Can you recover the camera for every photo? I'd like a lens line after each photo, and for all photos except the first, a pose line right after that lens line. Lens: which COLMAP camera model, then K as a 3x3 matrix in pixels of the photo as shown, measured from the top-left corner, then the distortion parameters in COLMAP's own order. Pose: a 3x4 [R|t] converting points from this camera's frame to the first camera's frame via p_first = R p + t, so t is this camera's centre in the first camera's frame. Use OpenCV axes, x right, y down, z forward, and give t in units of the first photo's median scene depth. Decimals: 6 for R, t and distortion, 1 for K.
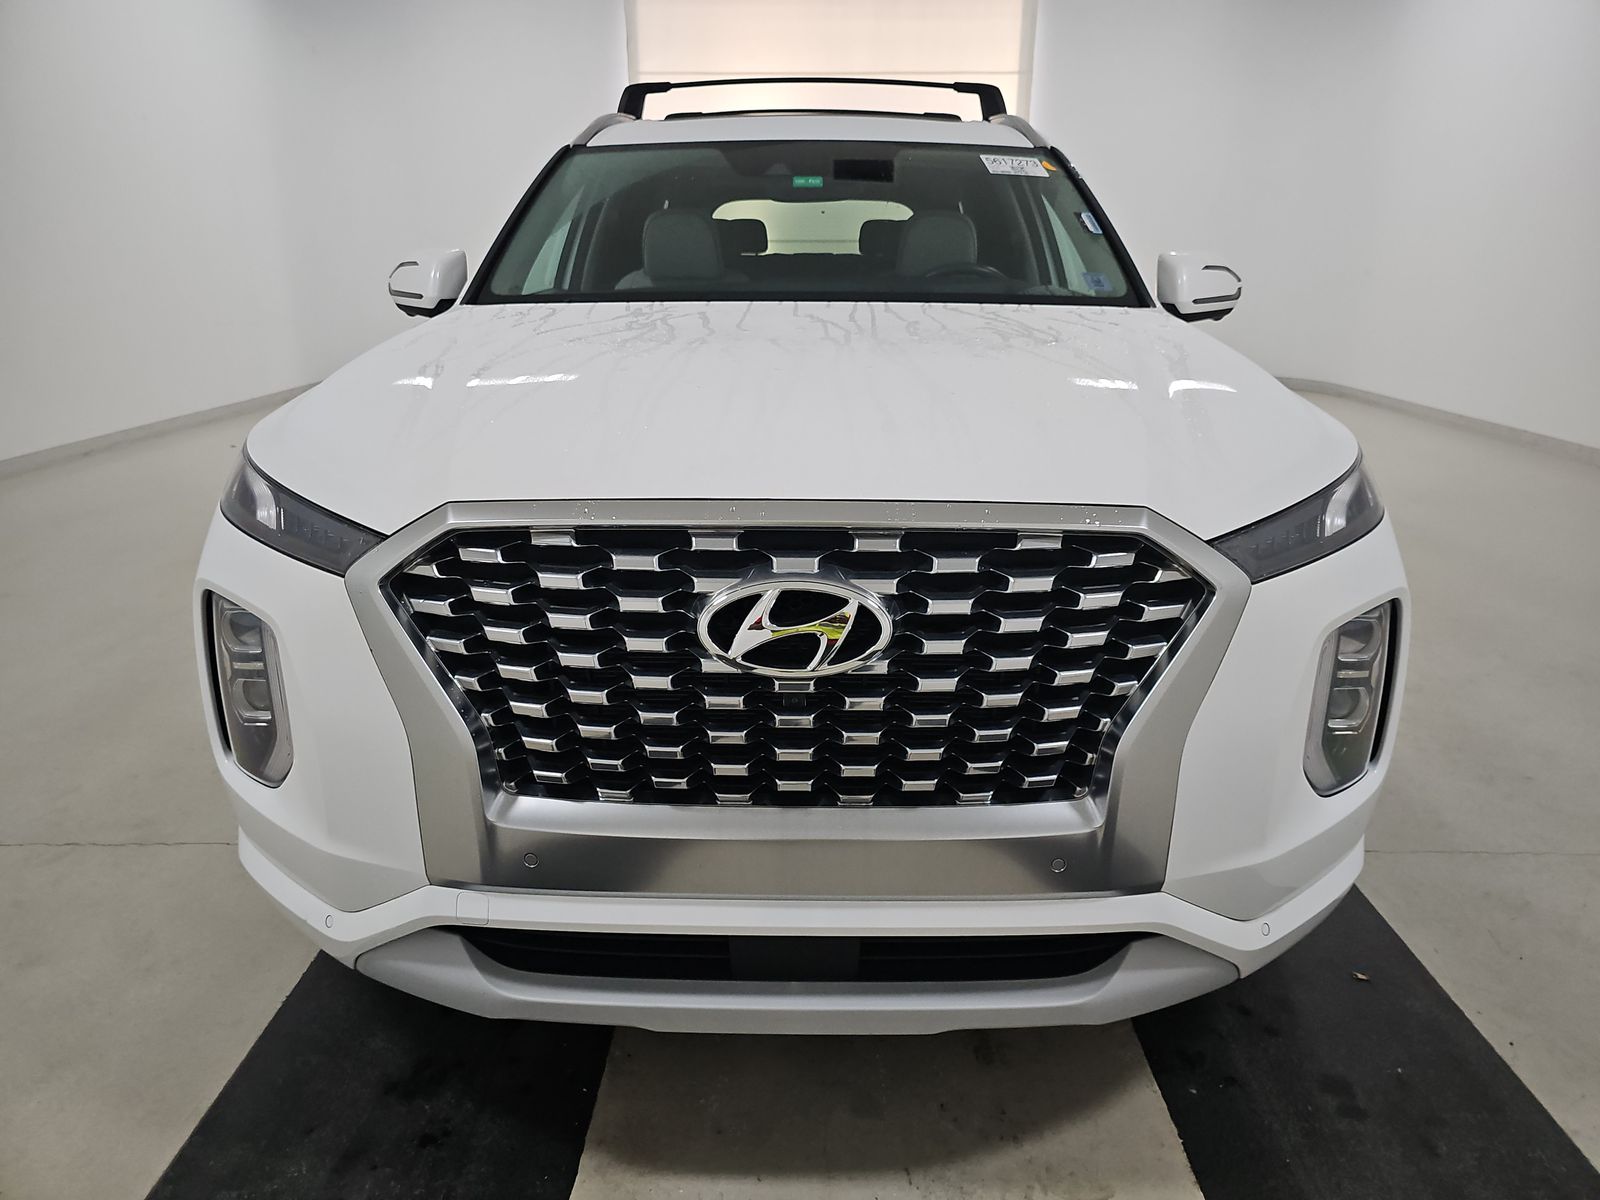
lens RADIAL K [[1066.3, 0, 811.7], [0, 1066.3, 591.3], [0, 0, 1]] dist [0.002364, -0.002910]
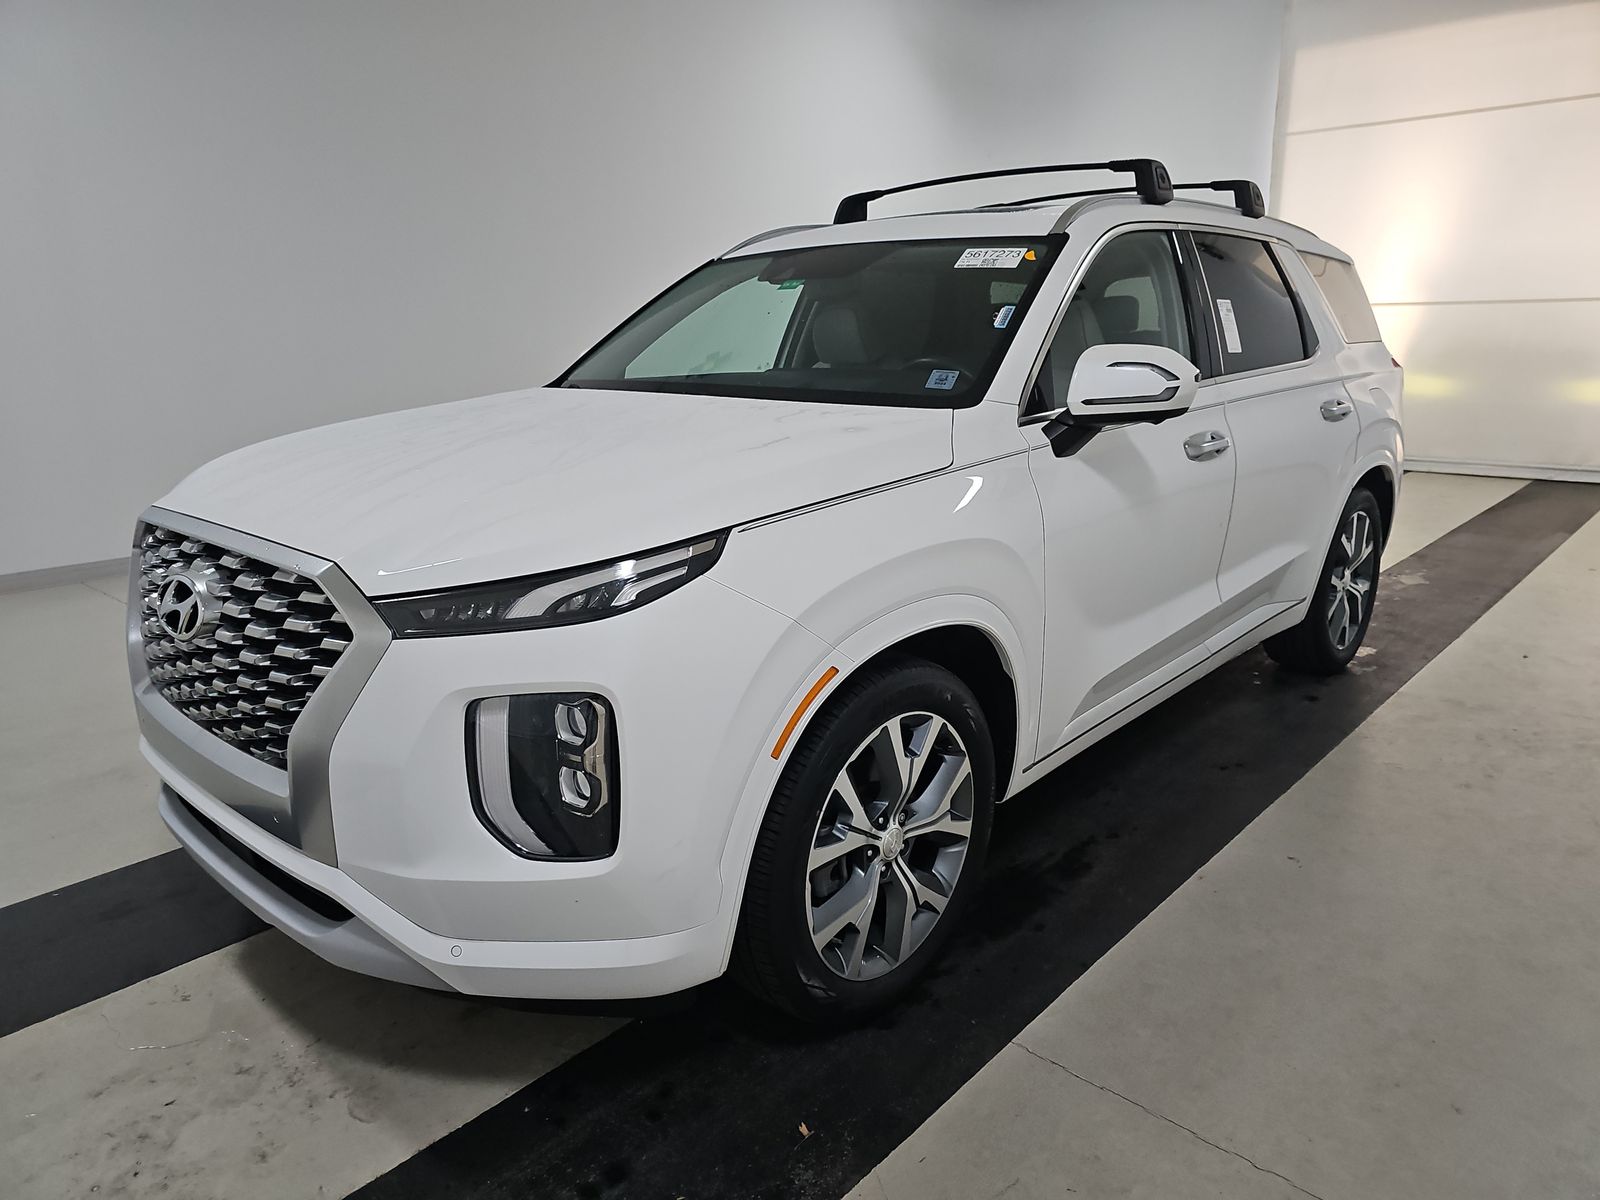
lens RADIAL K [[1066.3, 0, 799.5], [0, 1066.3, 600.1], [0, 0, 1]] dist [0.002364, -0.002910]
pose [[0.743857, 0.156603, -0.649733, 0.757000], [-0.187762, 0.981974, 0.021720, -0.080248], [0.641422, 0.105839, 0.759852, 0.179599]]
